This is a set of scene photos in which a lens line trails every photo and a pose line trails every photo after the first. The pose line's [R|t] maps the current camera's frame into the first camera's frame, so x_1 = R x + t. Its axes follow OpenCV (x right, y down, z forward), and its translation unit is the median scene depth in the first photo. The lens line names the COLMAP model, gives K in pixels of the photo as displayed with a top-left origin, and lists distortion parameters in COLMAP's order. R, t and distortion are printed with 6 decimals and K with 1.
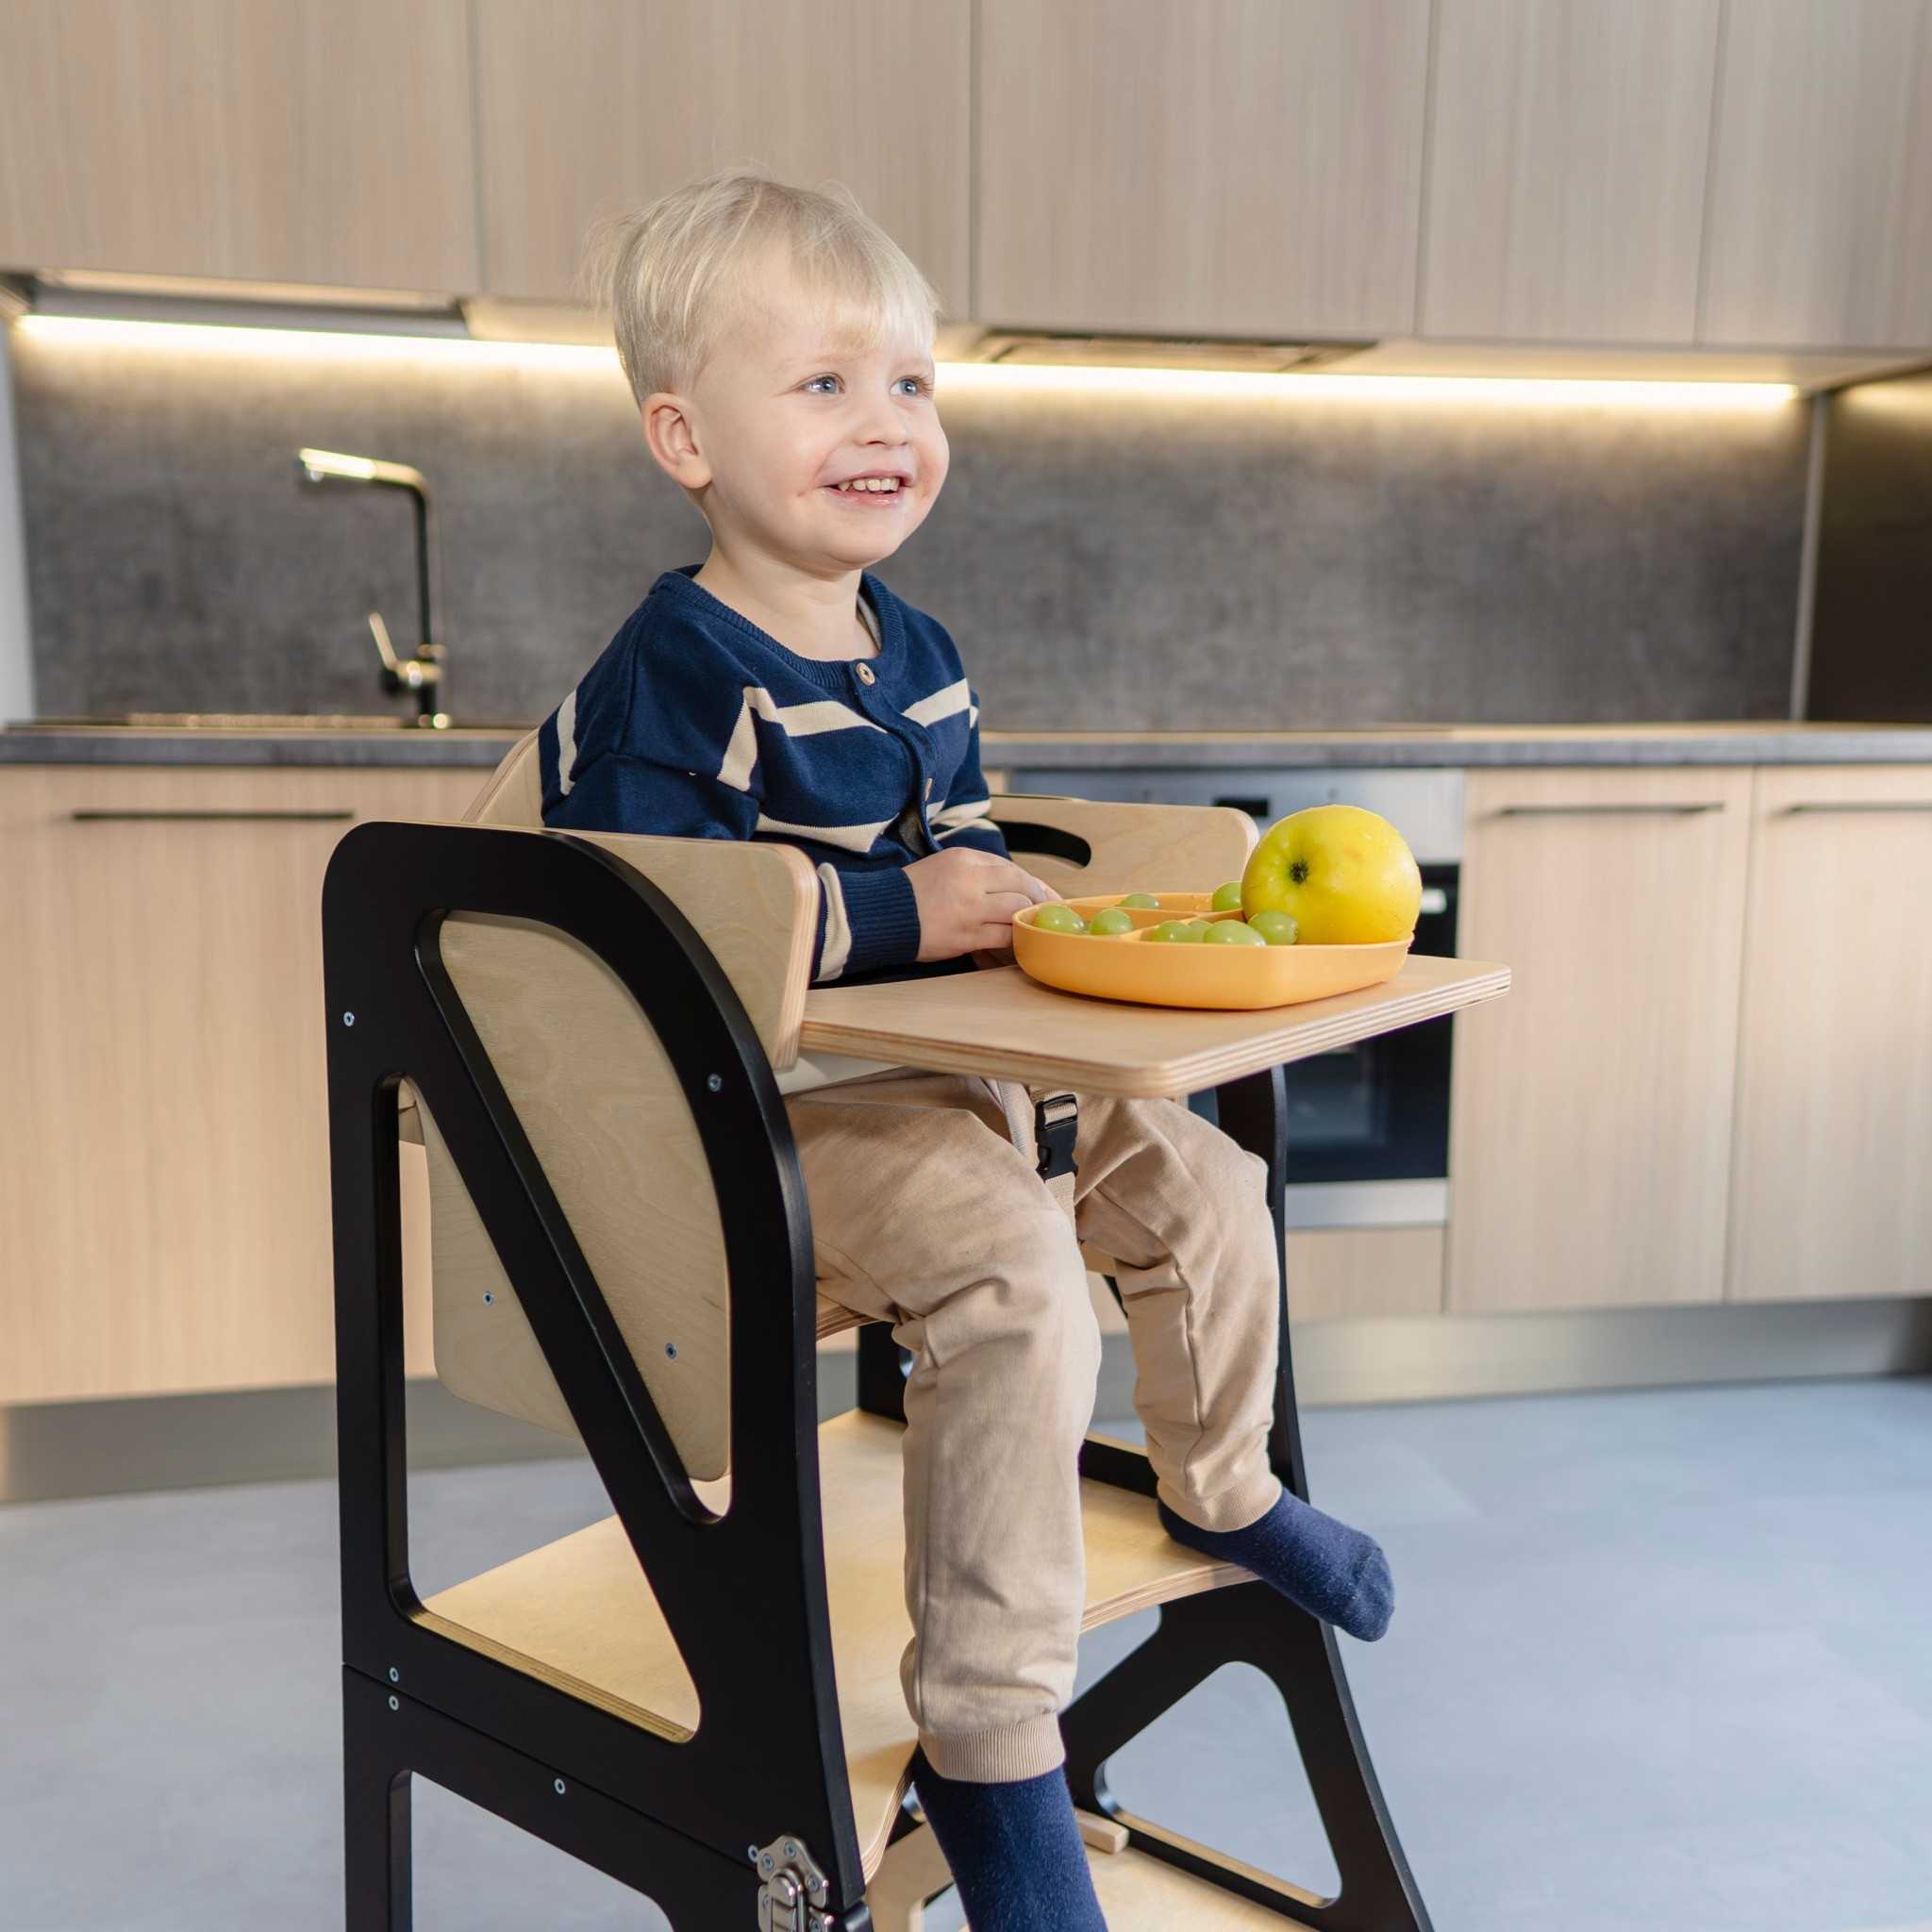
lens RADIAL K [[1962.3, 0, 961.3], [0, 1962.3, 950.9], [0, 0, 1]] dist [0.098627, -0.021078]
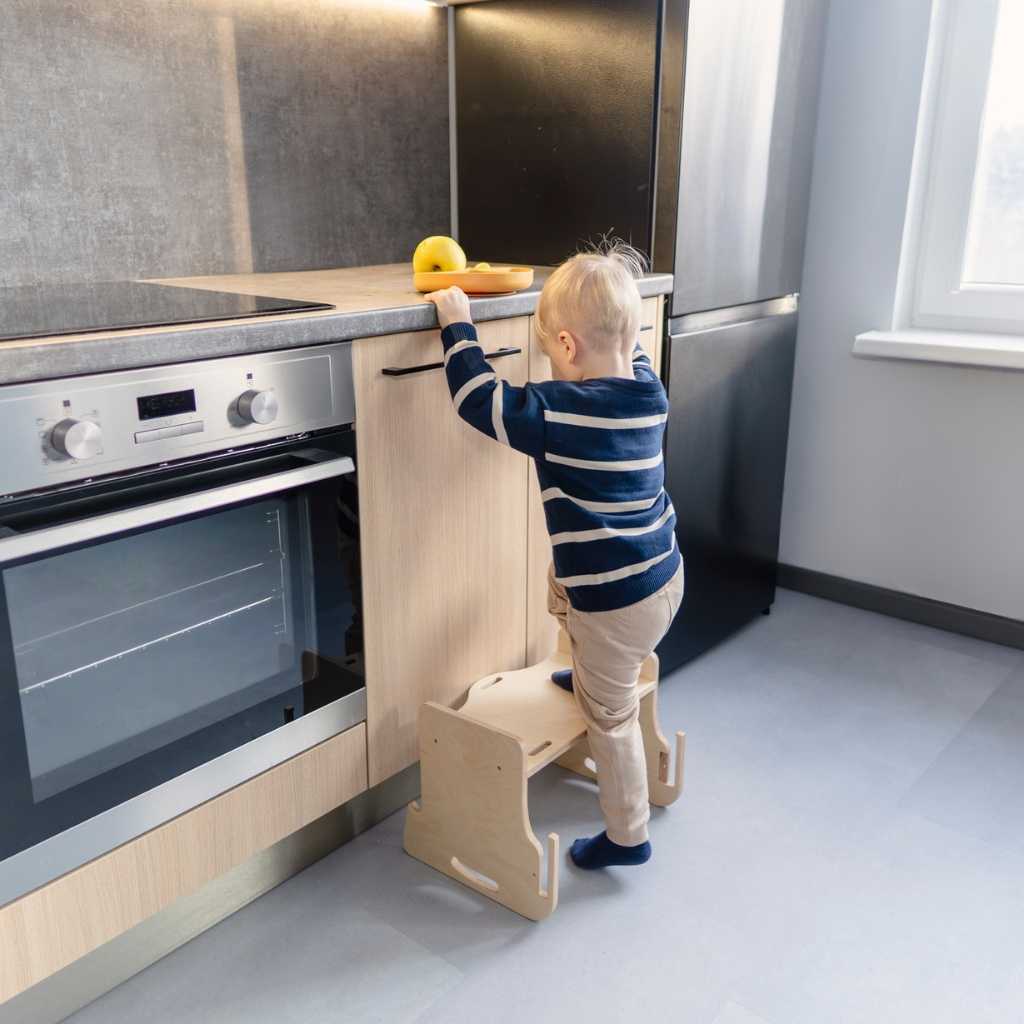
lens RADIAL K [[1040.1, 0, 509.5], [0, 1040.1, 504.0], [0, 0, 1]] dist [0.098627, -0.021078]
pose [[0.775926, -0.185378, 0.602971, -0.041812], [0.083324, 0.977590, 0.193327, -0.100932], [-0.625296, -0.099765, 0.773984, 0.455468]]
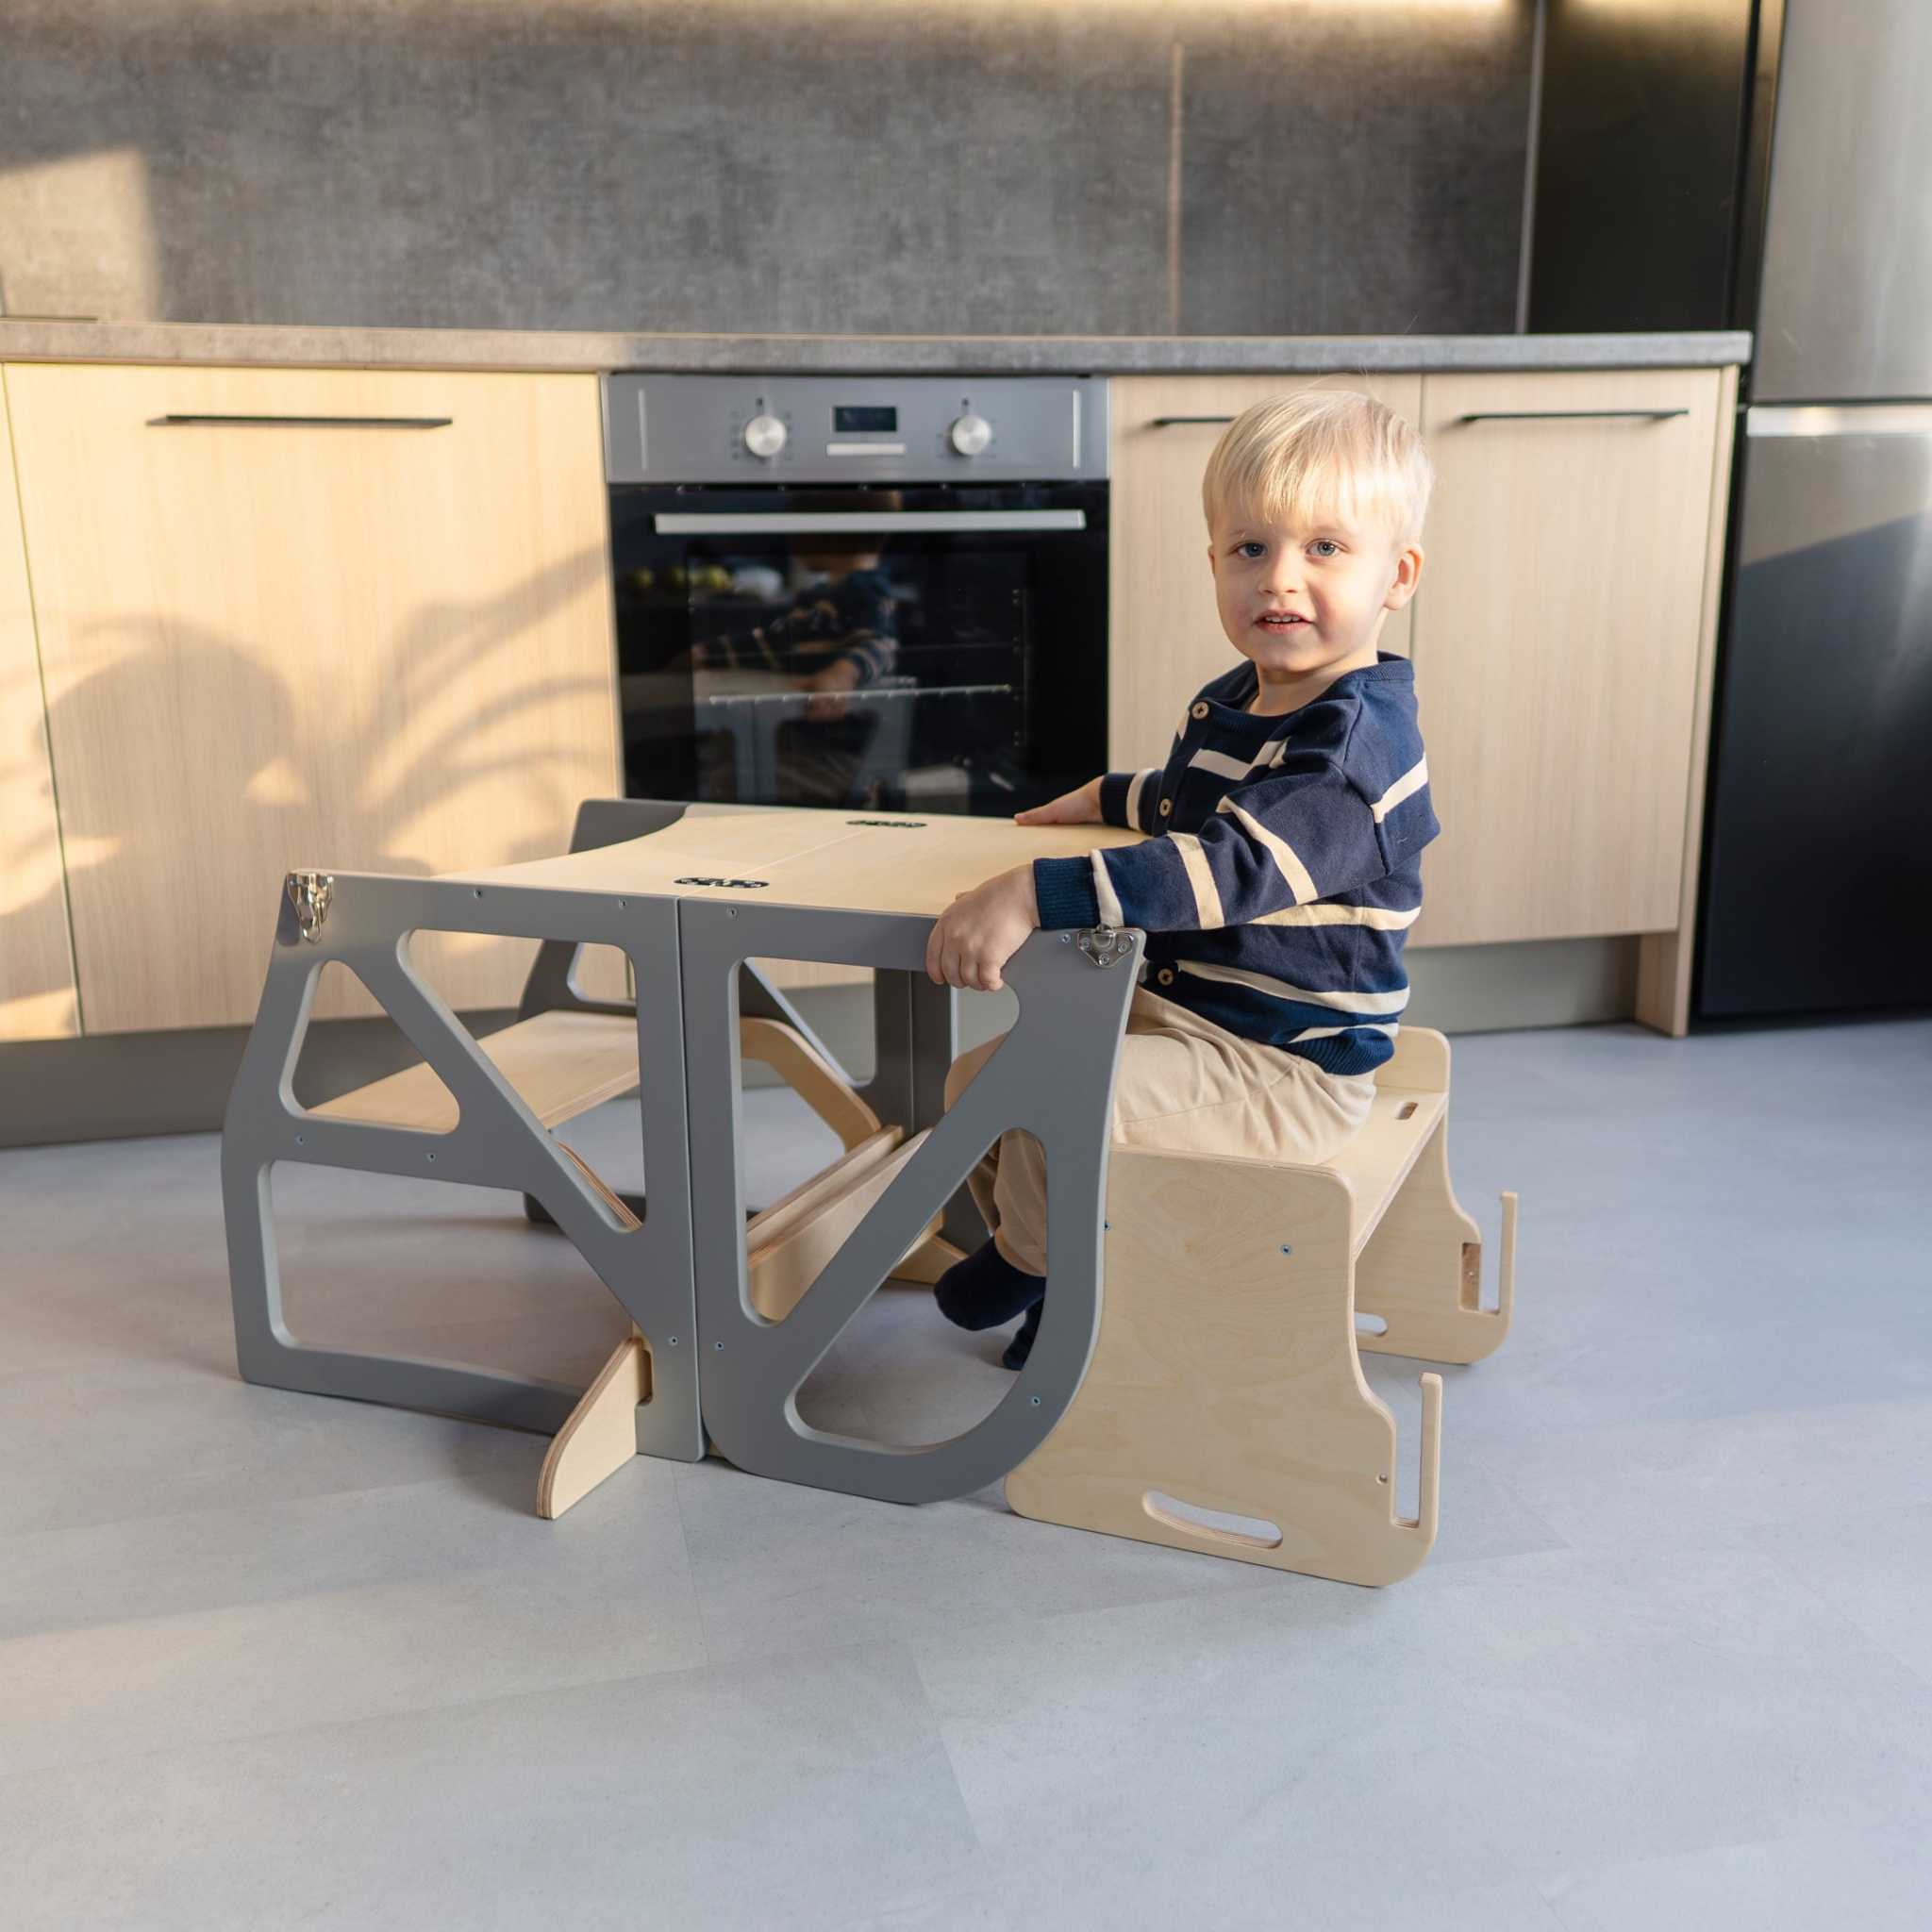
lens RADIAL K [[1985.5, 0, 956.1], [0, 1985.5, 959.7], [0, 0, 1]] dist [0.106370, -0.056464]
pose [[0.999147, -0.026210, 0.031903, 0.135962], [0.023114, 0.995323, 0.093799, 0.085465], [-0.034213, -0.092981, 0.995080, 0.036857]]
